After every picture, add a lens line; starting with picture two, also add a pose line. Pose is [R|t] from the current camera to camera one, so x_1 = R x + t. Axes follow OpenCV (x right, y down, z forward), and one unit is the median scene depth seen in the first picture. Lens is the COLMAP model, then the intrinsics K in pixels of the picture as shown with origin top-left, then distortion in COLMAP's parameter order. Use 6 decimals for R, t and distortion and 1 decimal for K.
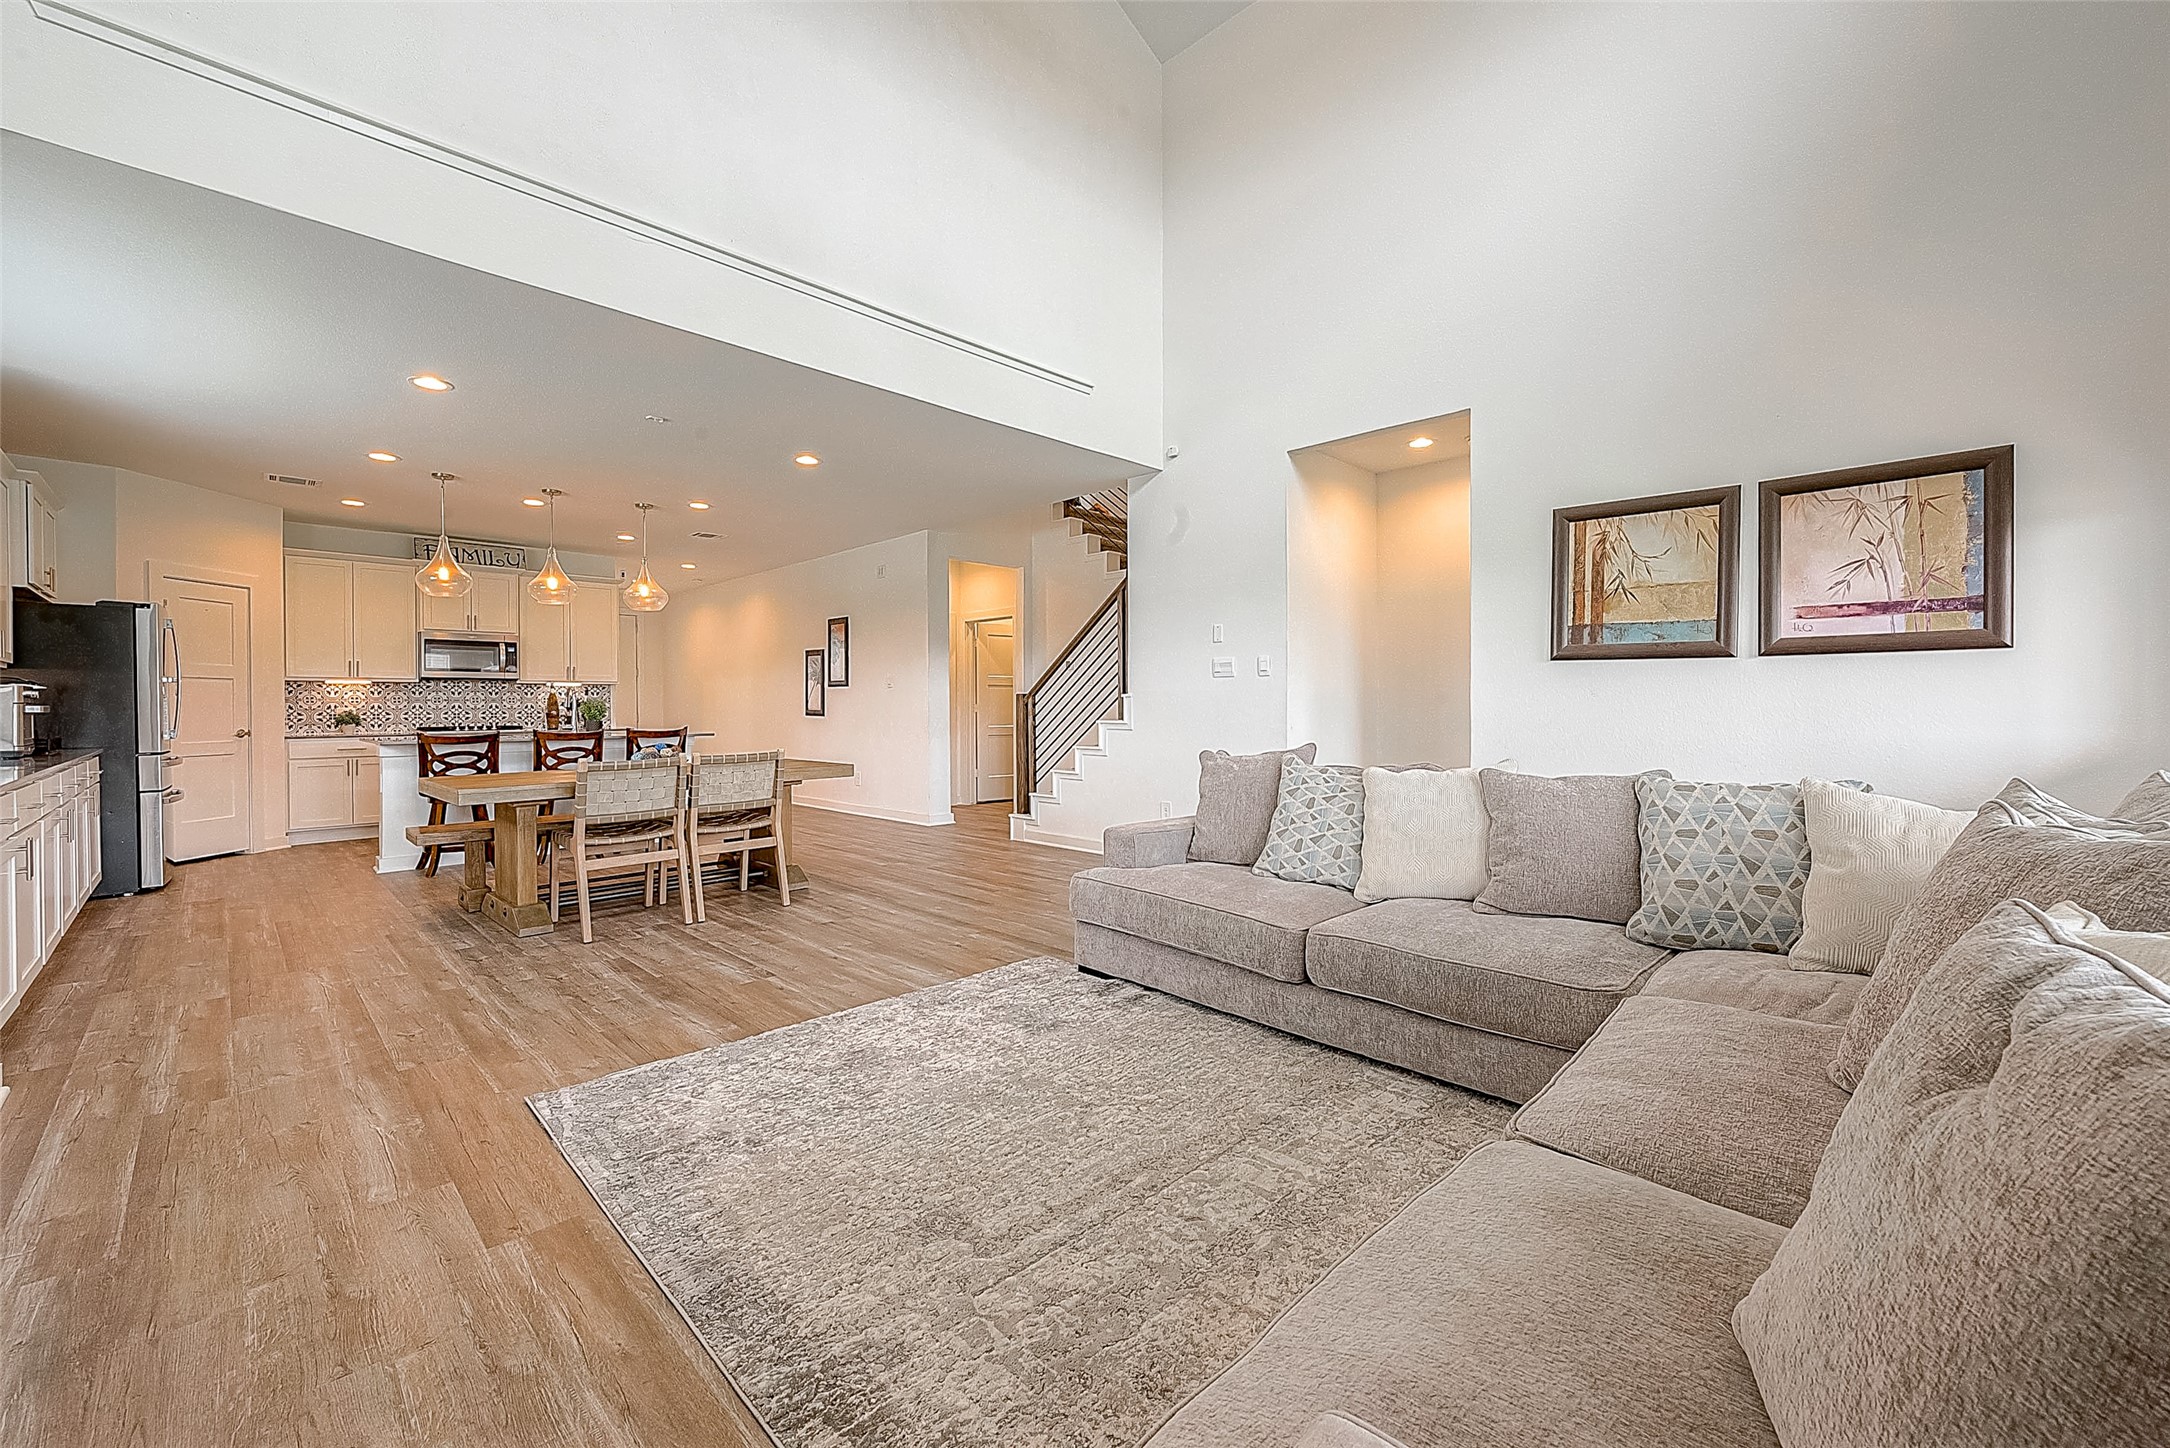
lens RADIAL K [[858.5, 0, 1081.2], [0, 858.5, 711.7], [0, 0, 1]] dist [0.002024, 0.000223]
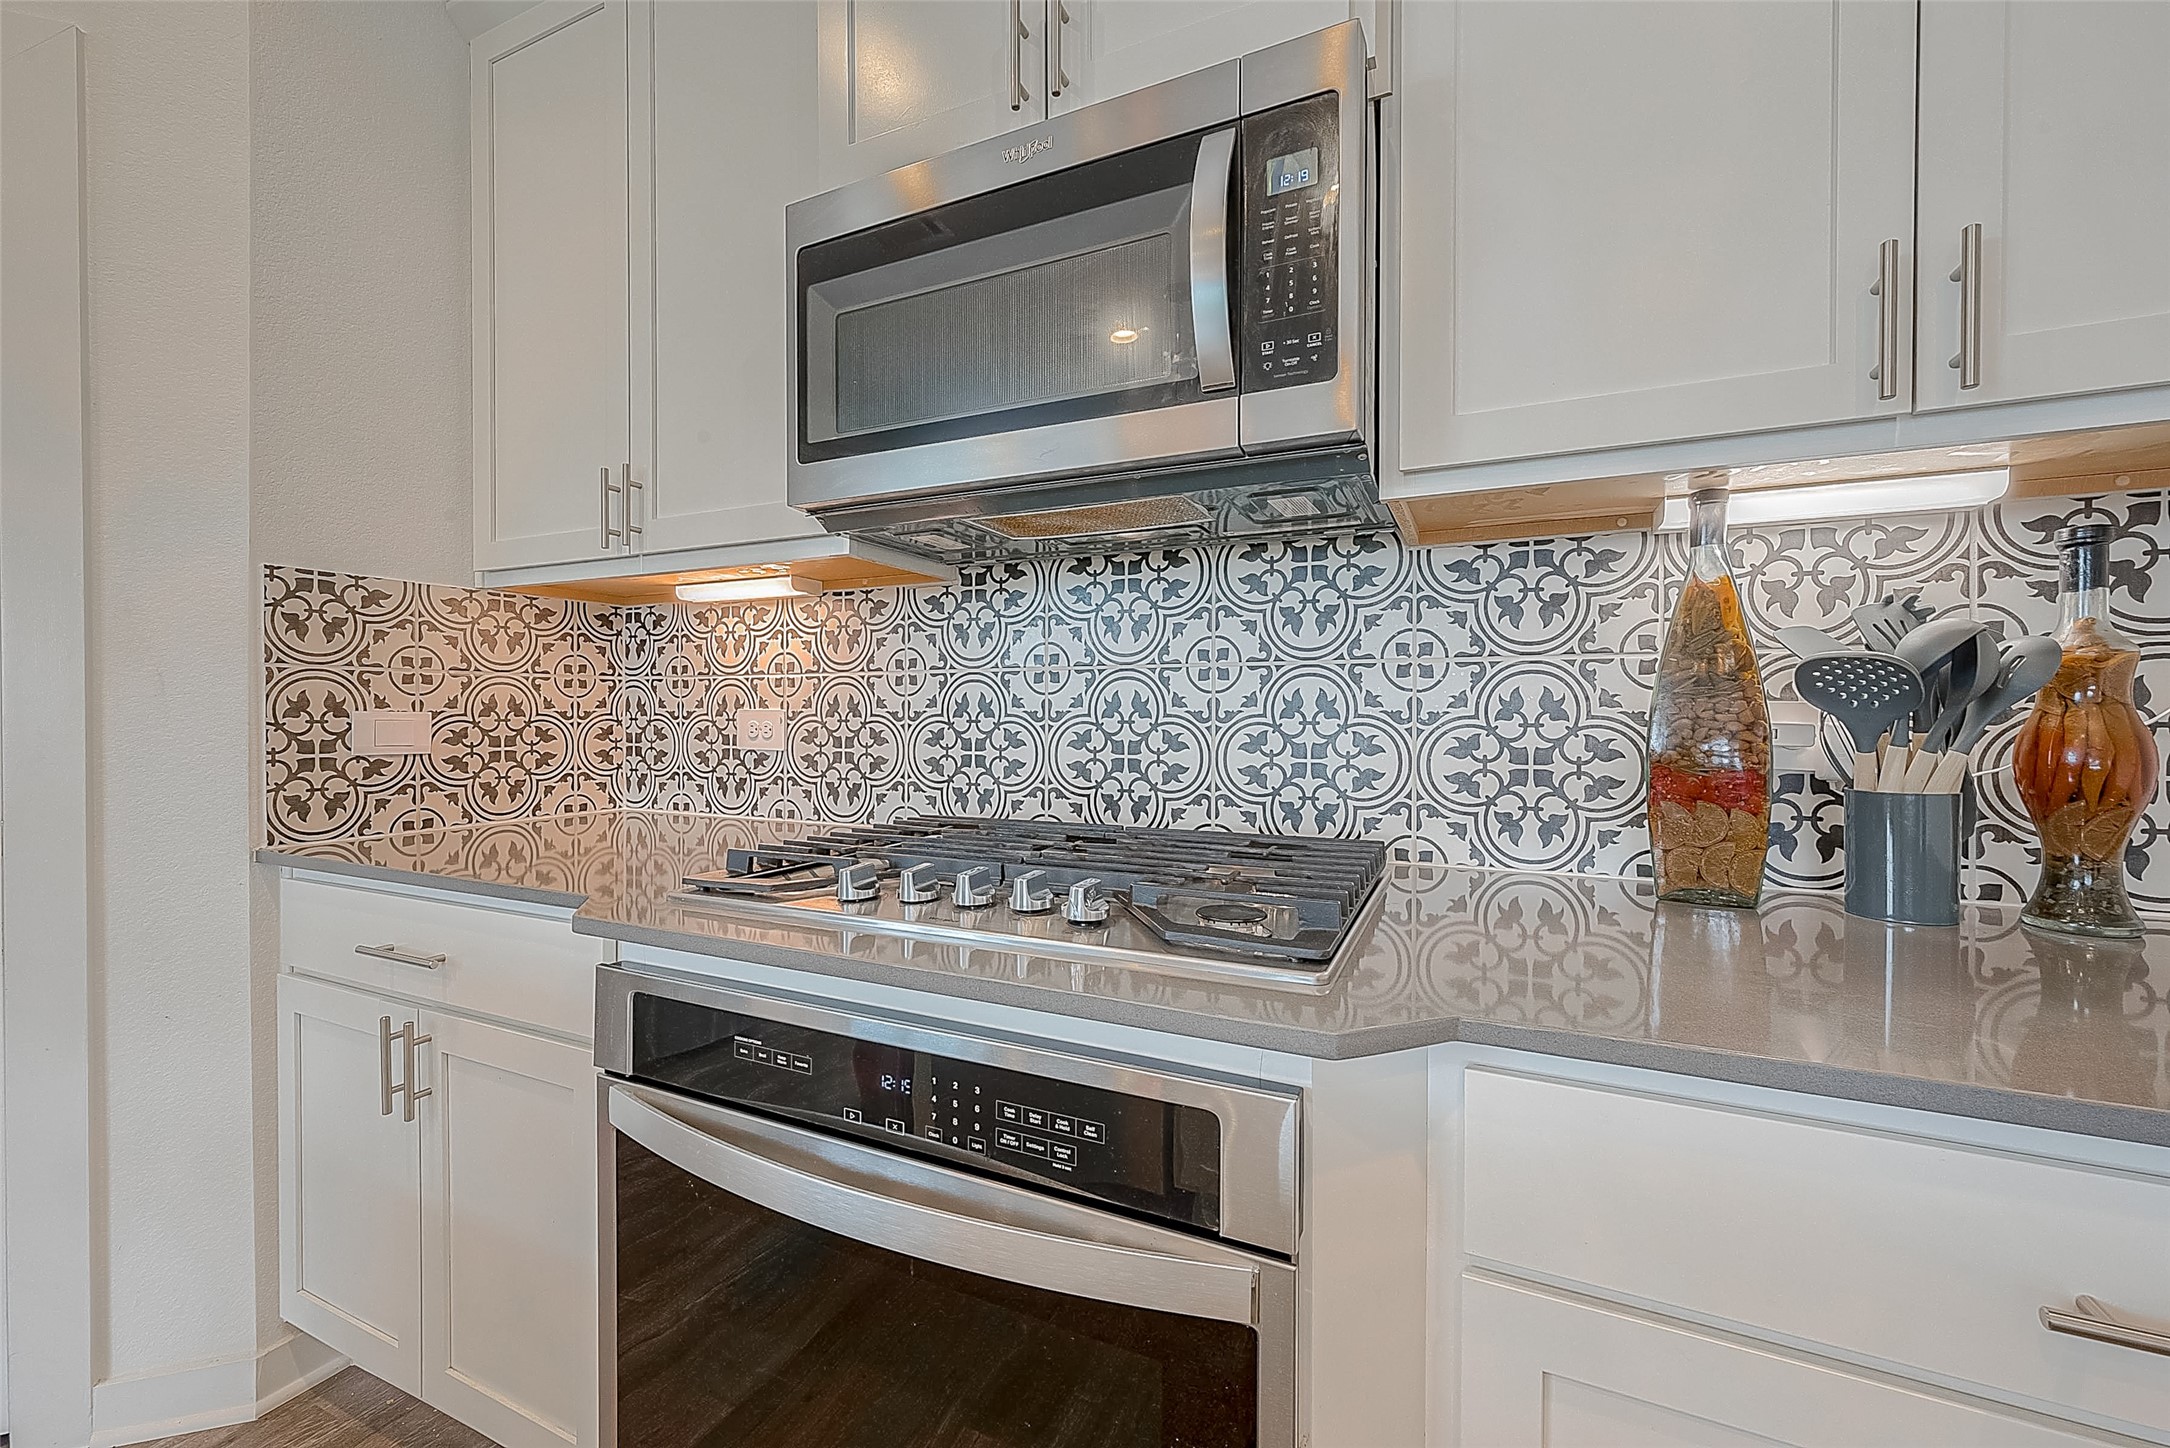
lens RADIAL K [[816.0, 0, 1099.0], [0, 816.0, 722.1], [0, 0, 1]] dist [-0.006069, 0.000202]
pose [[0.331243, 0.015226, -0.943423, -0.772769], [-0.007407, 0.999881, 0.013537, -0.005686], [0.943517, 0.002504, 0.331316, 1.270181]]
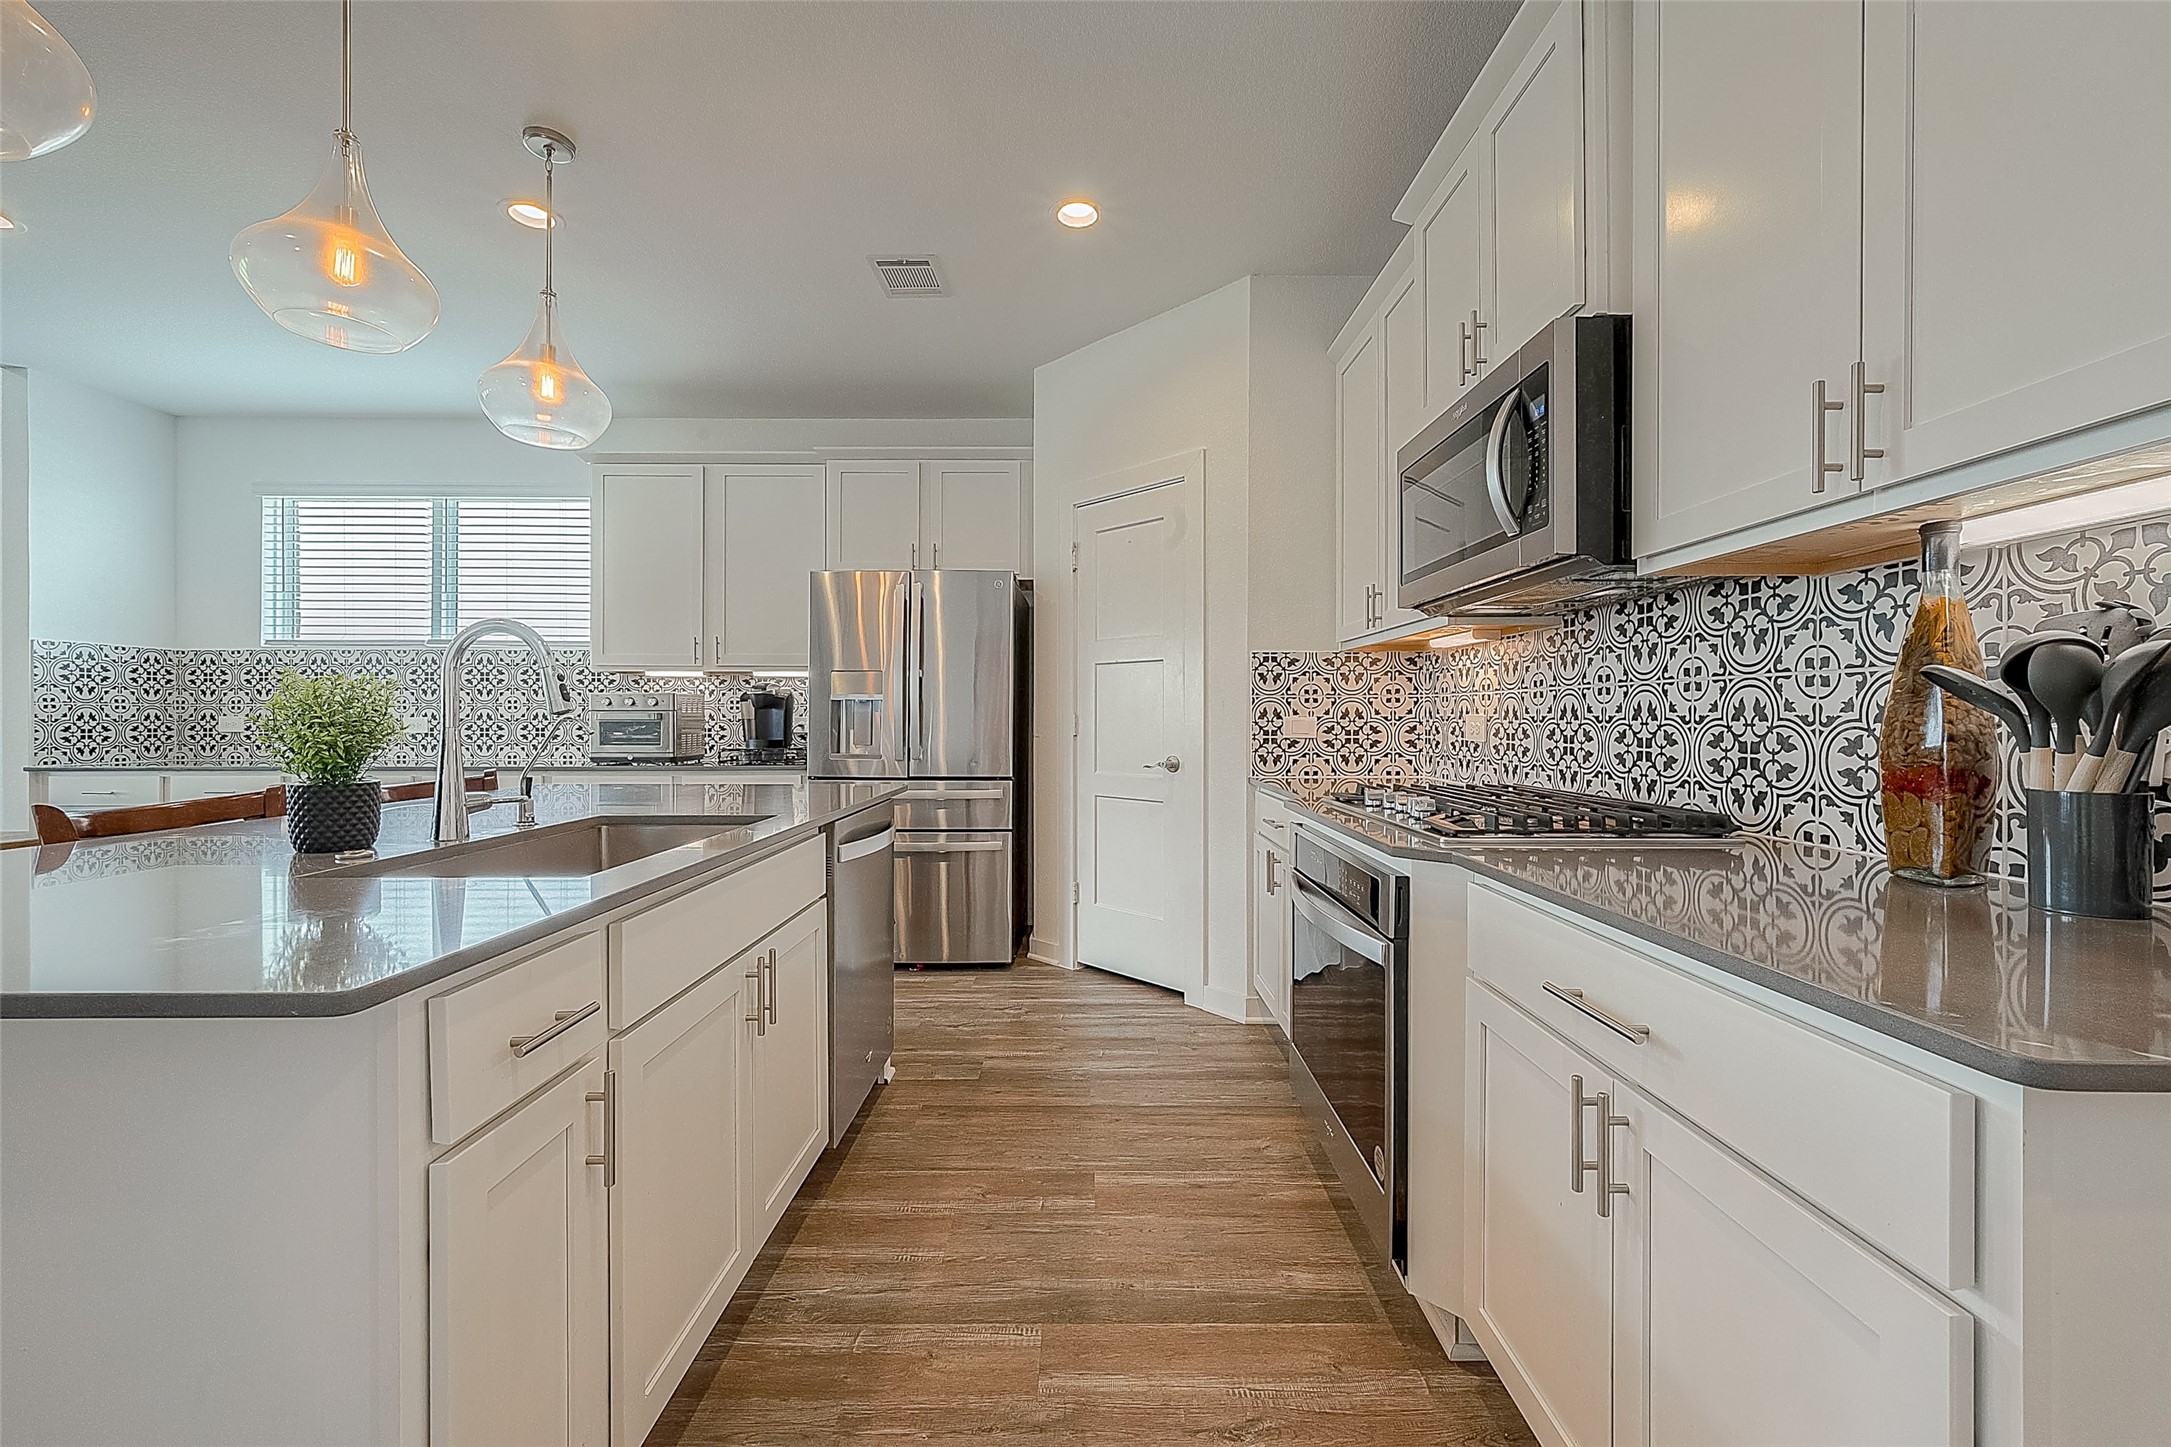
lens RADIAL K [[858.9, 0, 1125.3], [0, 858.9, 714.0], [0, 0, 1]] dist [0.002024, 0.000223]
pose [[-0.689380, 0.001805, -0.724397, -0.621706], [-0.000726, 0.999995, 0.003182, -0.007197], [0.724399, 0.002720, -0.689375, 1.432081]]
